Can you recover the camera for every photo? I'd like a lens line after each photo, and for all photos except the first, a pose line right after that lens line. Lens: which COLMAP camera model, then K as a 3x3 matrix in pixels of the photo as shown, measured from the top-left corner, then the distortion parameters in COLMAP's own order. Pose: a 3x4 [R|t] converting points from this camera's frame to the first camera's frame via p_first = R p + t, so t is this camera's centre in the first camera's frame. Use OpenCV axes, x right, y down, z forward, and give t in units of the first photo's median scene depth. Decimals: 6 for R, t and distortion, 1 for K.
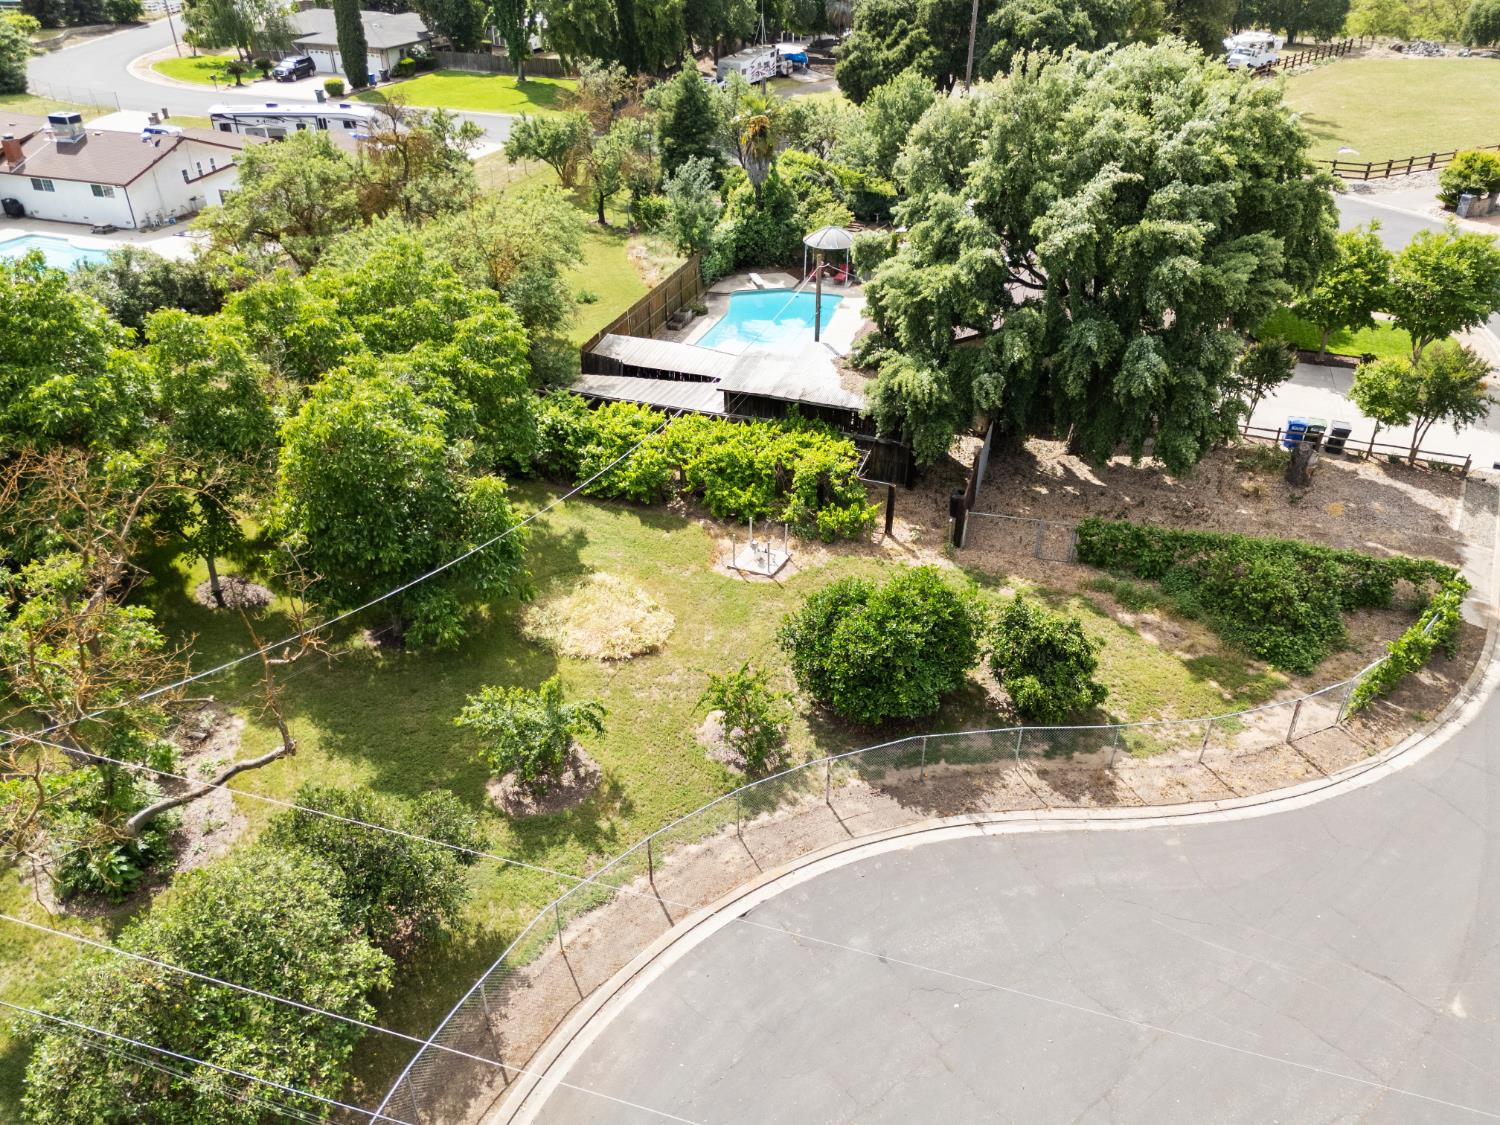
lens RADIAL K [[1106.4, 0, 751.2], [0, 1106.4, 558.8], [0, 0, 1]] dist [0.066236, -0.056869]
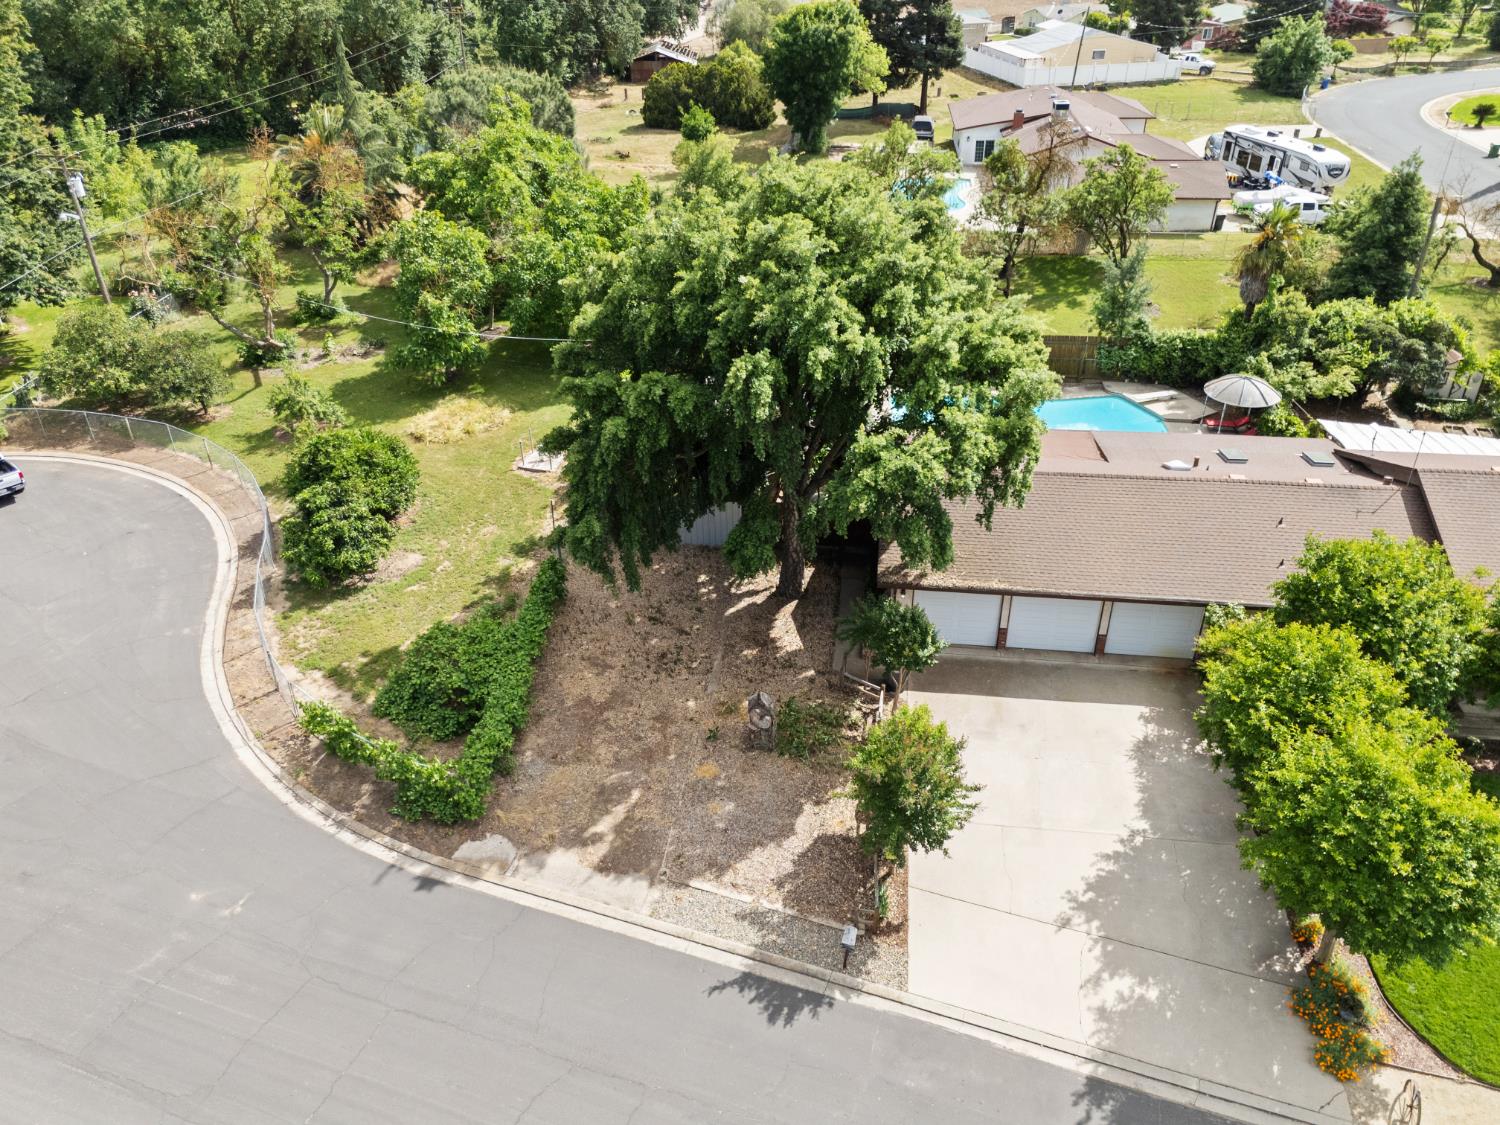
lens RADIAL K [[1106.4, 0, 751.2], [0, 1106.4, 558.8], [0, 0, 1]] dist [0.066236, -0.056869]
pose [[0.202540, 0.508177, -0.837098, 1.127056], [-0.512985, 0.783203, 0.351340, -0.458921], [0.834161, 0.358258, 0.419317, 0.661271]]
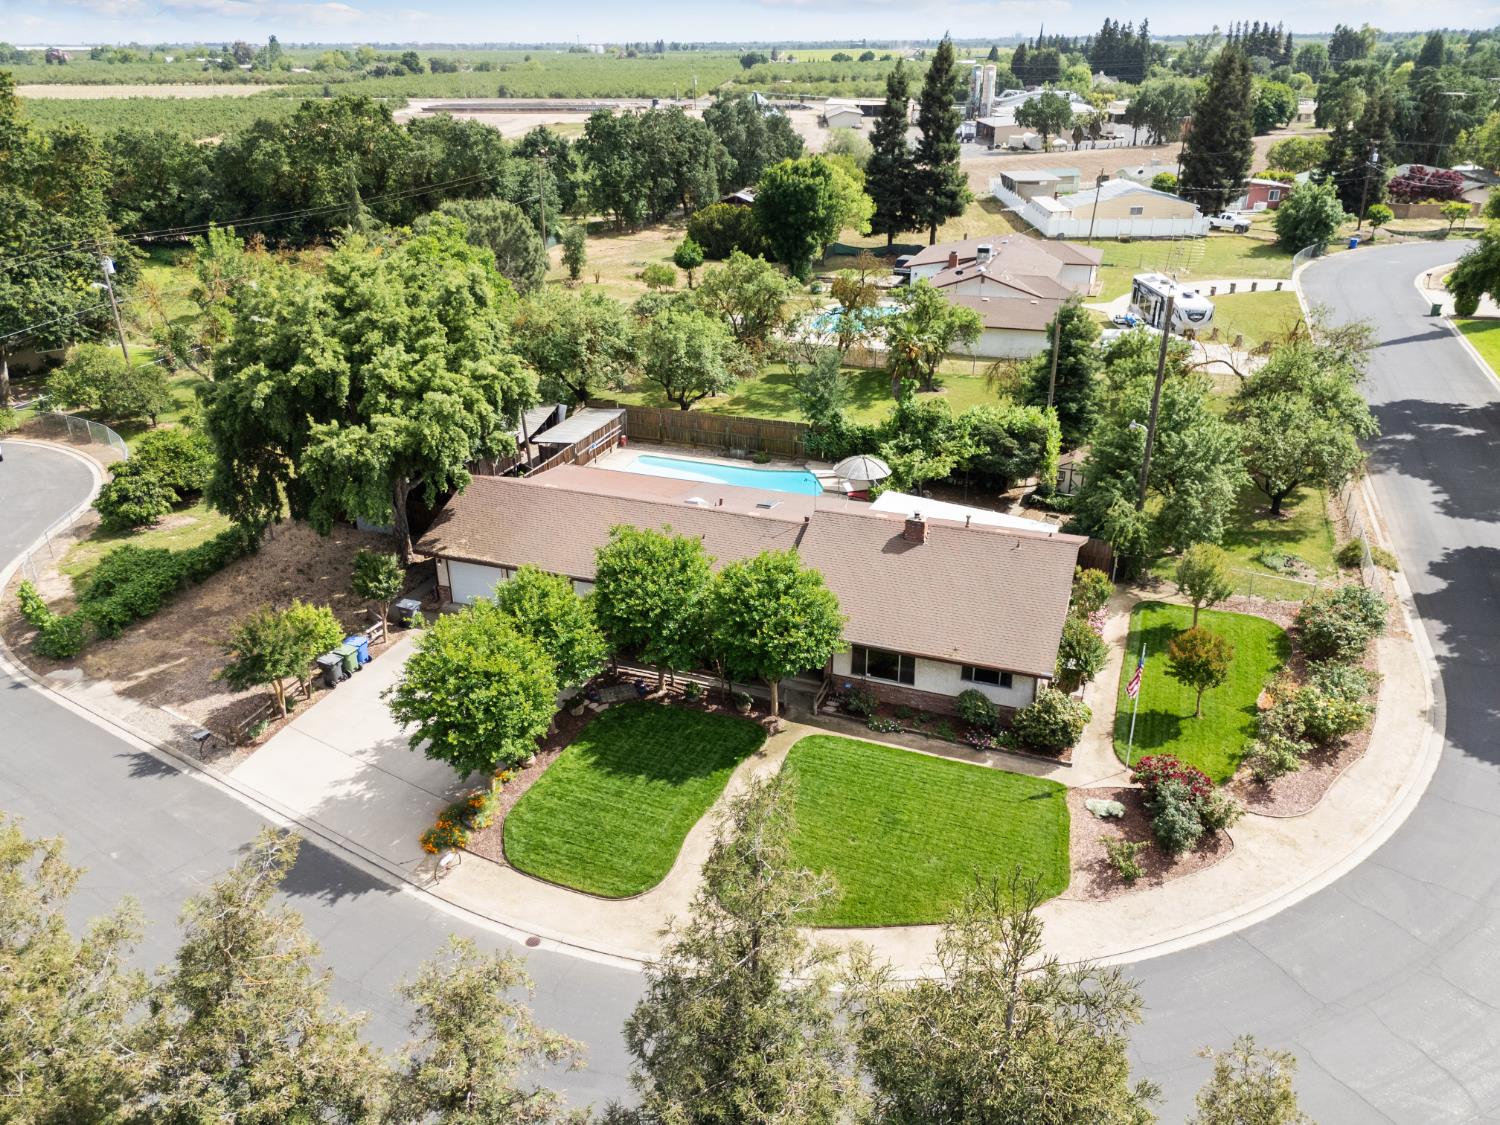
lens RADIAL K [[1106.4, 0, 751.2], [0, 1106.4, 558.8], [0, 0, 1]] dist [0.066236, -0.056869]
pose [[-0.038370, 0.417925, -0.907671, 1.524508], [-0.523765, 0.765154, 0.374446, -0.833958], [0.850998, 0.489774, 0.189535, 1.209727]]
